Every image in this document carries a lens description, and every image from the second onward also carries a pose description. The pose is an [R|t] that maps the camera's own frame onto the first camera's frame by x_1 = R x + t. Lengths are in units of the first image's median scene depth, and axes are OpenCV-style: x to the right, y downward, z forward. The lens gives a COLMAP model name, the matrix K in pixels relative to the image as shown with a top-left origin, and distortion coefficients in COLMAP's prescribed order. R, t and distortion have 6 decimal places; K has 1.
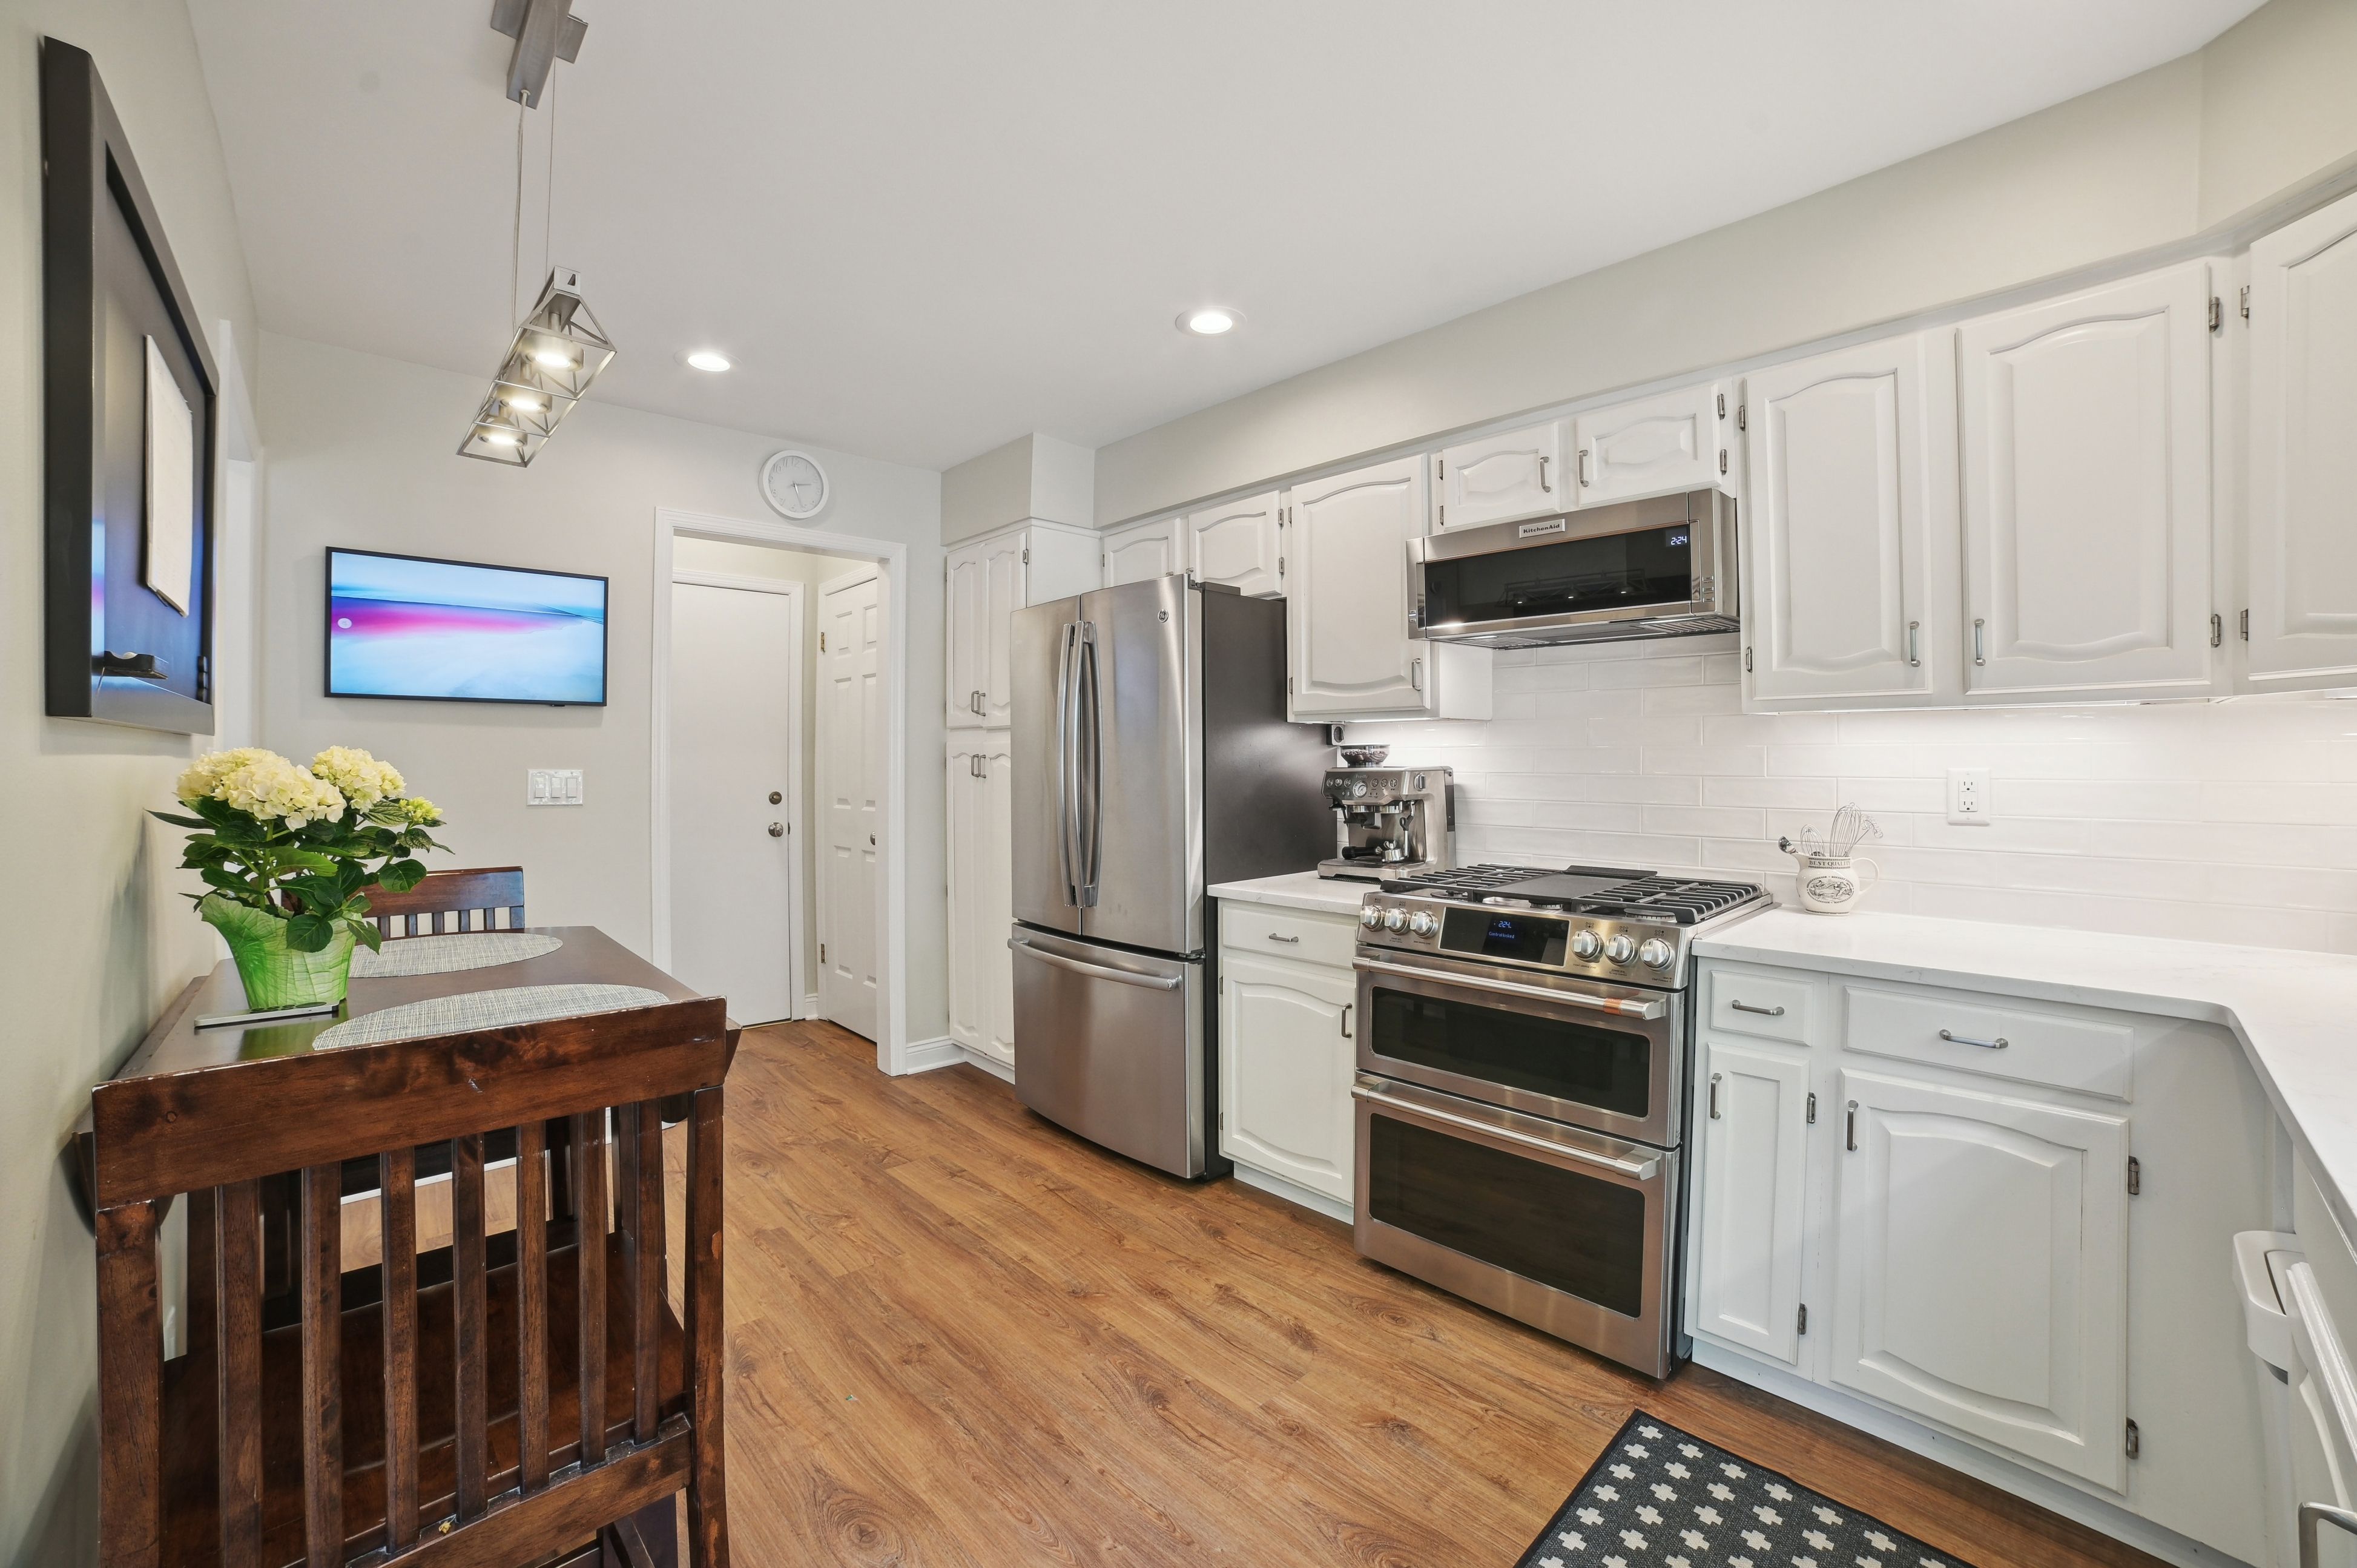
lens RADIAL K [[931.4, 0, 1181.9], [0, 931.4, 776.1], [0, 0, 1]] dist [-0.051325, 0.008686]
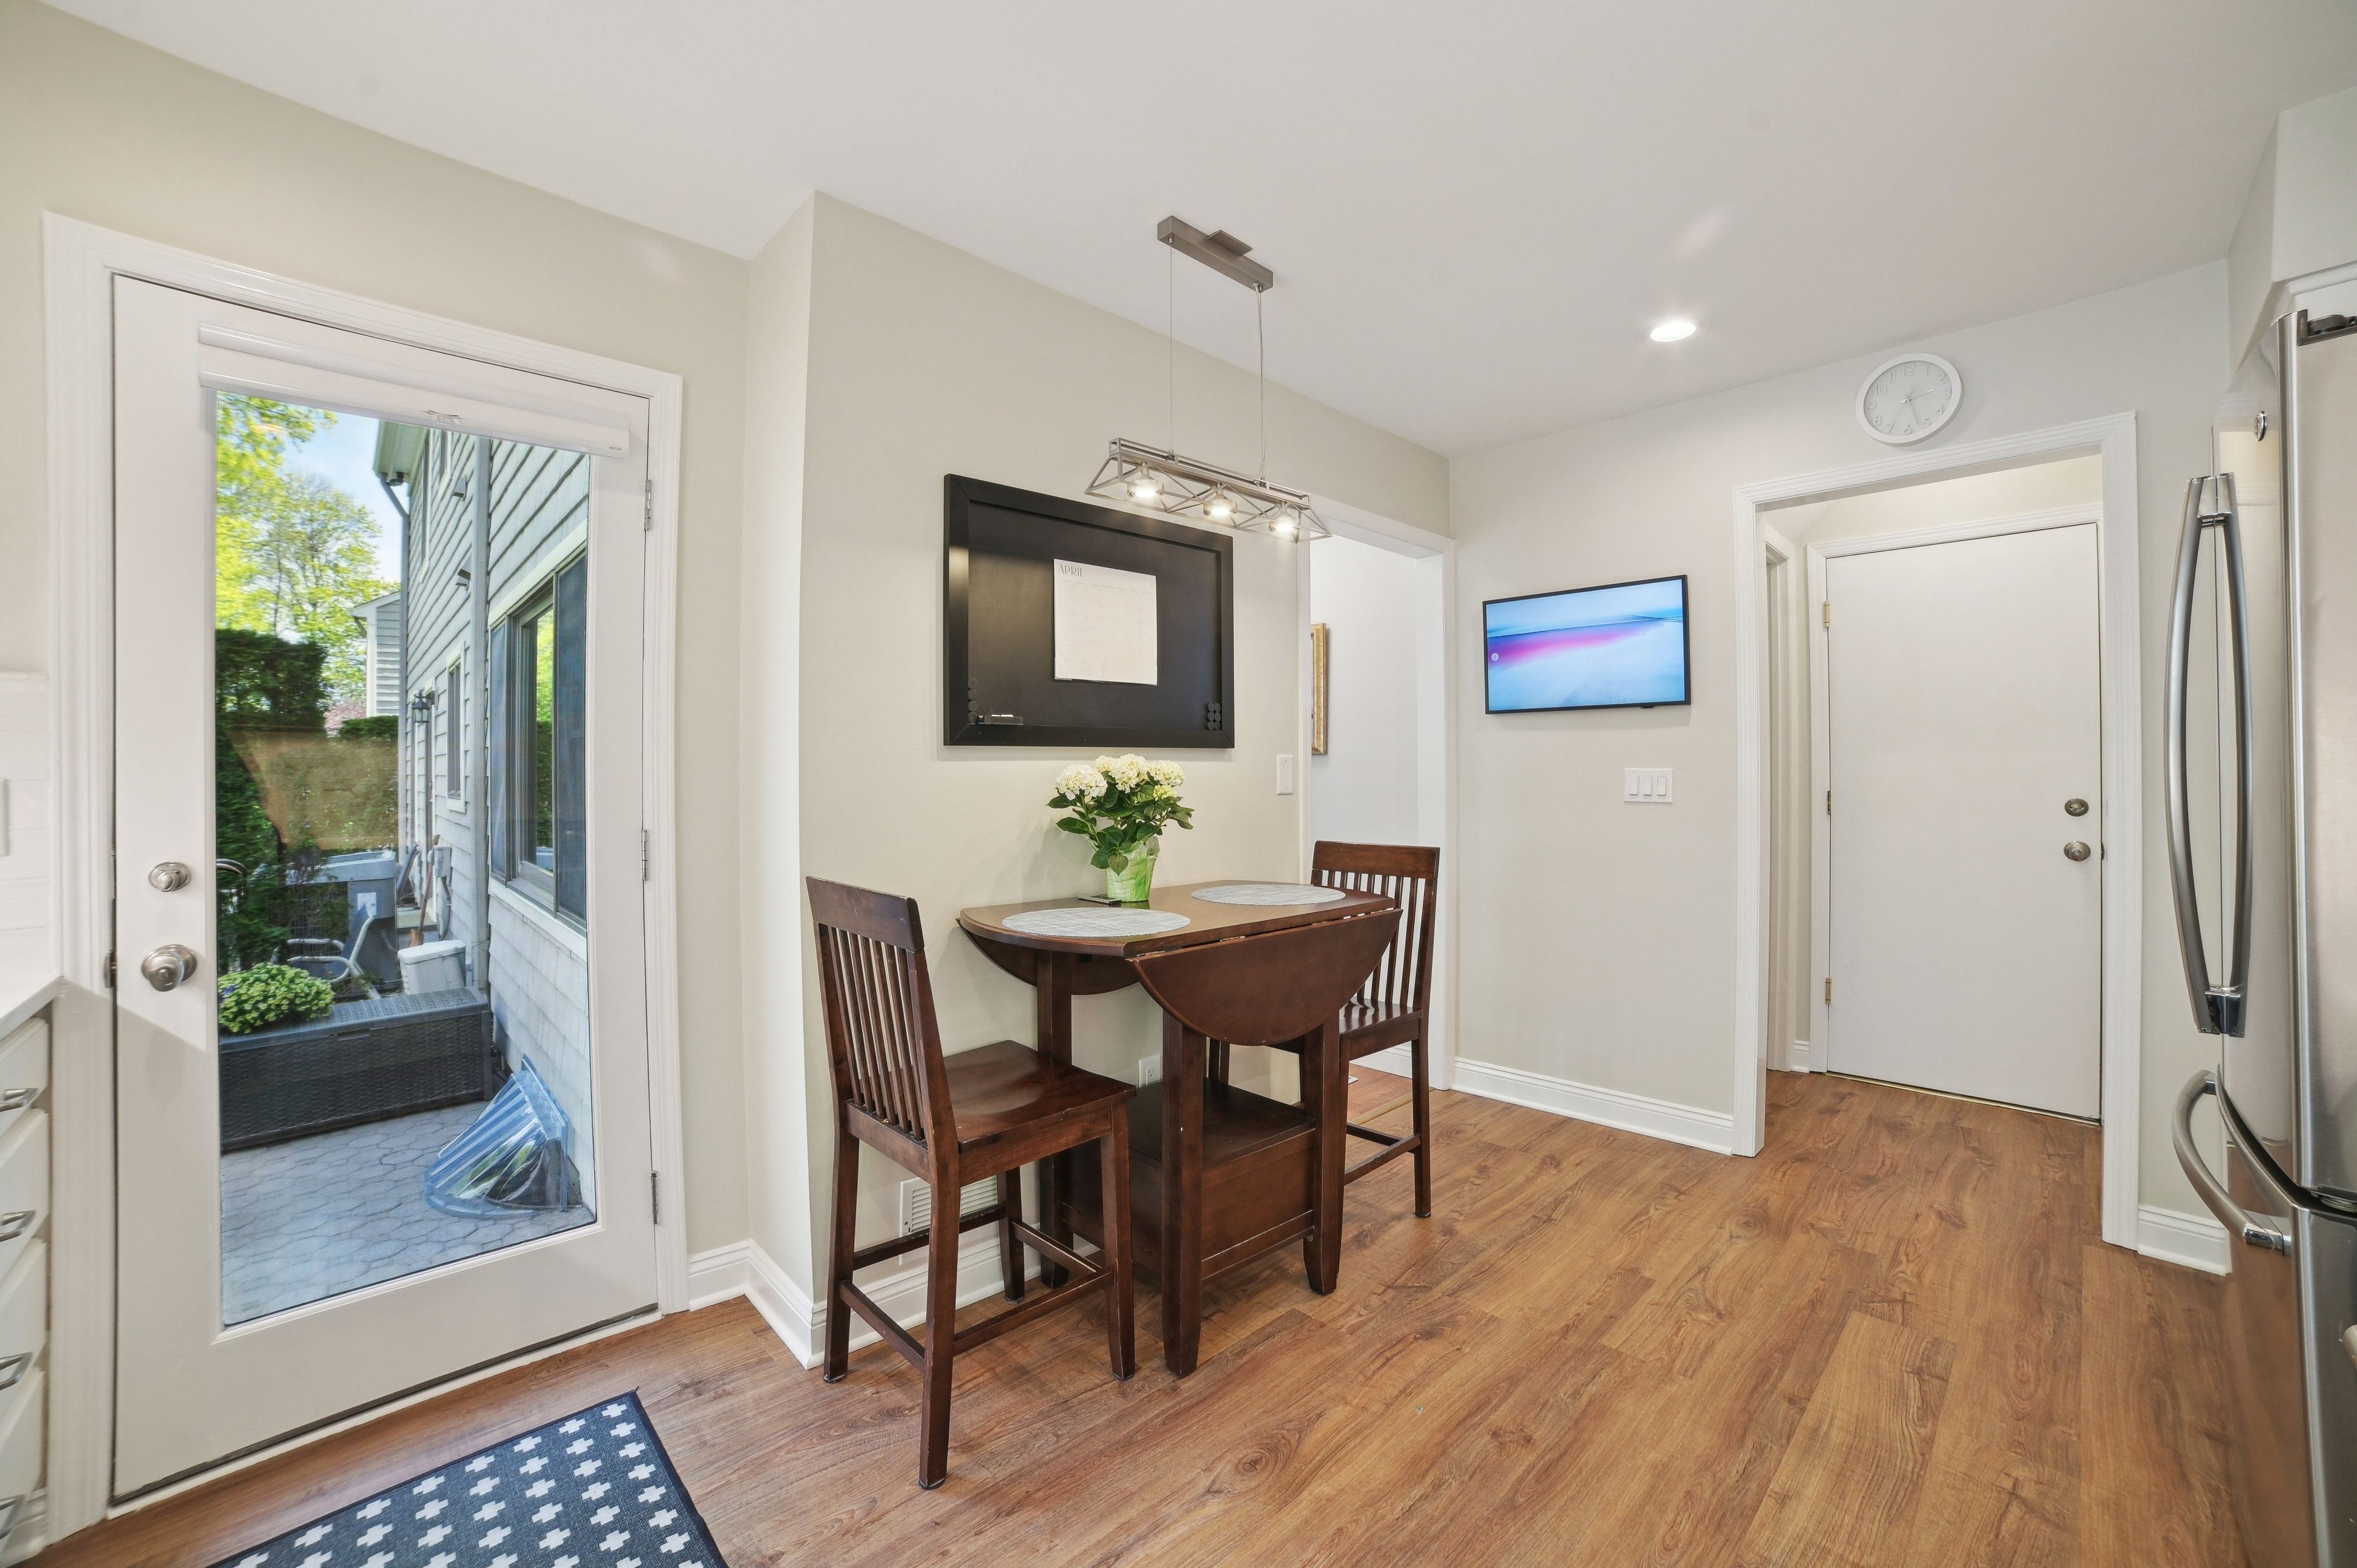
lens RADIAL K [[931.4, 0, 1178.8], [0, 931.4, 772.4], [0, 0, 1]] dist [-0.051325, 0.008686]
pose [[0.032742, 0.002134, -0.999462, 0.367206], [-0.007561, 0.999970, 0.001887, 0.000638], [0.999435, 0.007495, 0.032757, 0.428154]]
